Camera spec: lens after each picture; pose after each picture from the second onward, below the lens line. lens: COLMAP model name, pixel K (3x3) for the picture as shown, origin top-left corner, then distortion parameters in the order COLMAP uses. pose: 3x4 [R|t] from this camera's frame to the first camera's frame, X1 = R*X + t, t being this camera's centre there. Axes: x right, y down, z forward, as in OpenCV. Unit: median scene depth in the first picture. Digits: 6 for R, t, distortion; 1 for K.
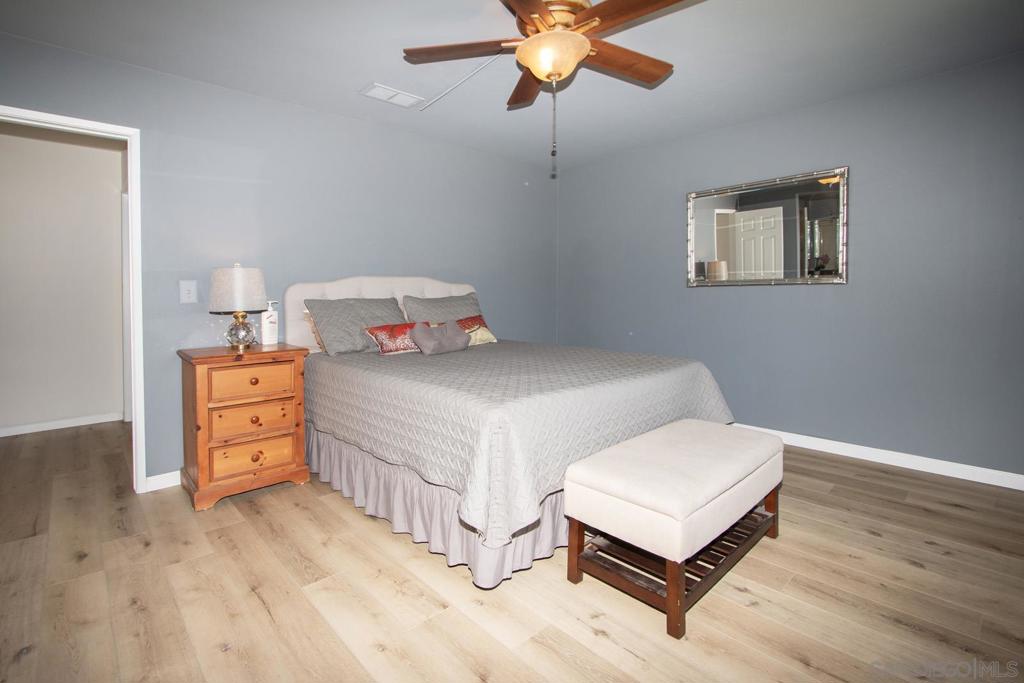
lens RADIAL K [[485.2, 0, 495.9], [0, 485.2, 297.5], [0, 0, 1]] dist [-0.000004, 0.000051]
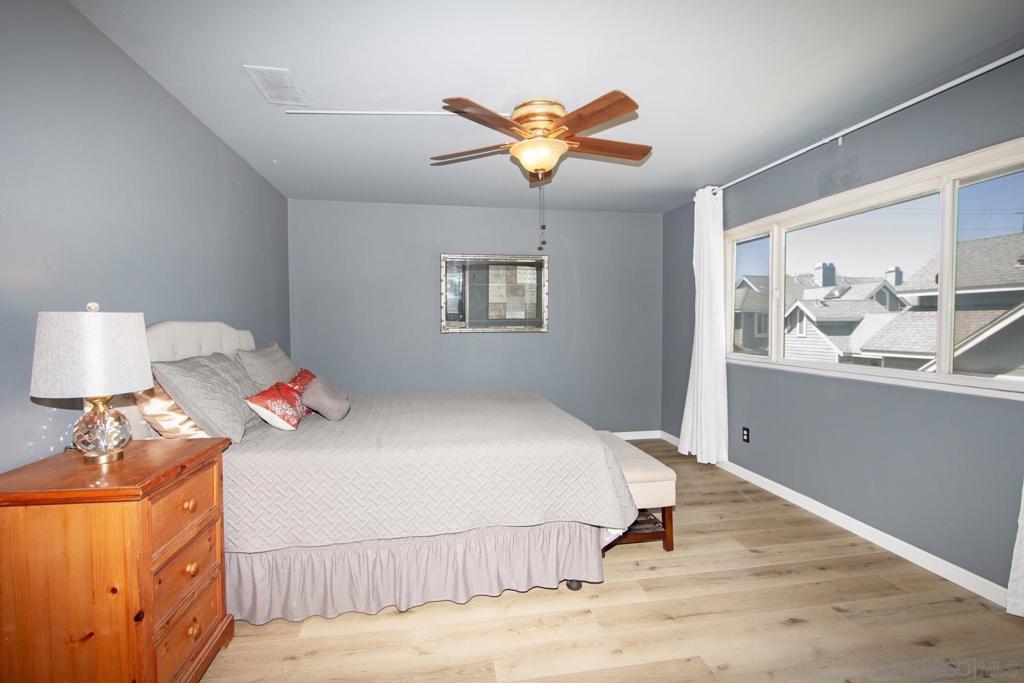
lens RADIAL K [[484.1, 0, 509.8], [0, 484.1, 336.7], [0, 0, 1]] dist [0.000943, 0.000256]
pose [[0.515288, -0.012019, 0.856933, -0.760126], [-0.004315, 0.999853, 0.016618, -0.045574], [-0.857006, -0.012261, 0.515160, 0.337402]]
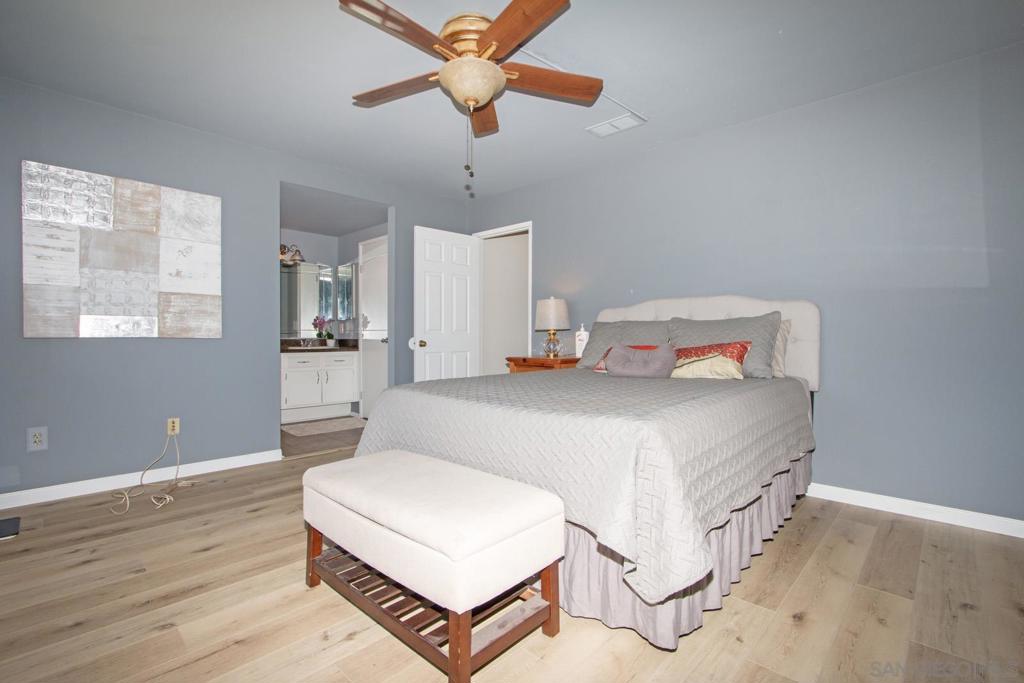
lens RADIAL K [[484.1, 0, 509.8], [0, 484.1, 336.7], [0, 0, 1]] dist [0.000943, 0.000256]
pose [[0.076350, 0.018798, -0.996904, 0.899043], [-0.003044, 0.999822, 0.018620, 0.021742], [0.997076, 0.001613, 0.076394, 0.778877]]
